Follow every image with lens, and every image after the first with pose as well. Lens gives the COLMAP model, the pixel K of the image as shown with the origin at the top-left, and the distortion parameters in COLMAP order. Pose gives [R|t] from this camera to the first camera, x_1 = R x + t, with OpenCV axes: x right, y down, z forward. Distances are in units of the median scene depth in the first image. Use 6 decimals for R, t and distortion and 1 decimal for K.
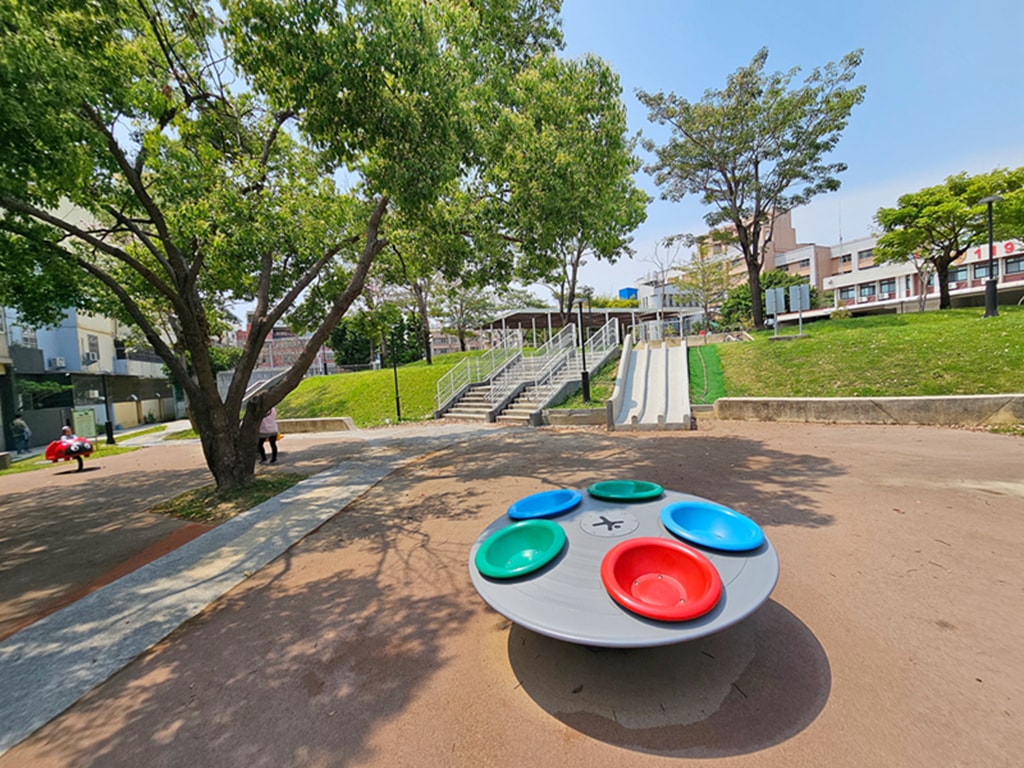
lens RADIAL K [[422.4, 0, 512.0], [0, 422.4, 384.0], [0, 0, 1]] dist [0.001280, 0.000162]
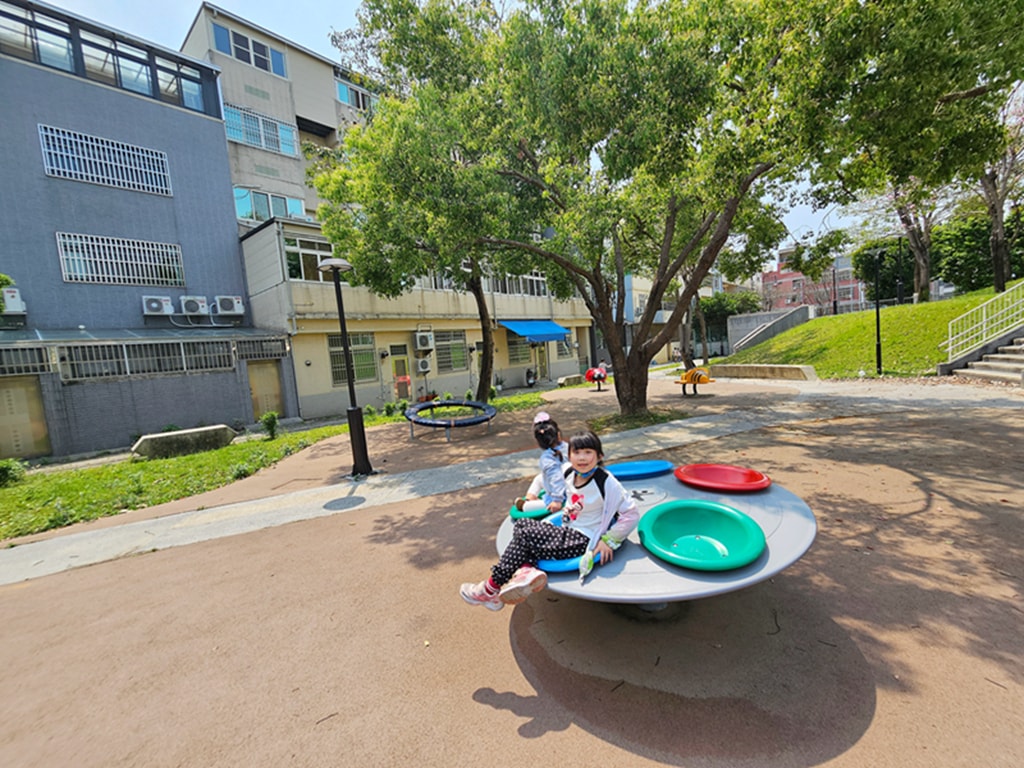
lens RADIAL K [[422.4, 0, 512.0], [0, 422.4, 384.0], [0, 0, 1]] dist [0.001280, 0.000162]
pose [[0.424665, 0.098387, -0.899989, 0.114521], [0.027632, 0.992206, 0.121506, -0.006736], [0.904929, -0.076468, 0.418636, 0.045117]]
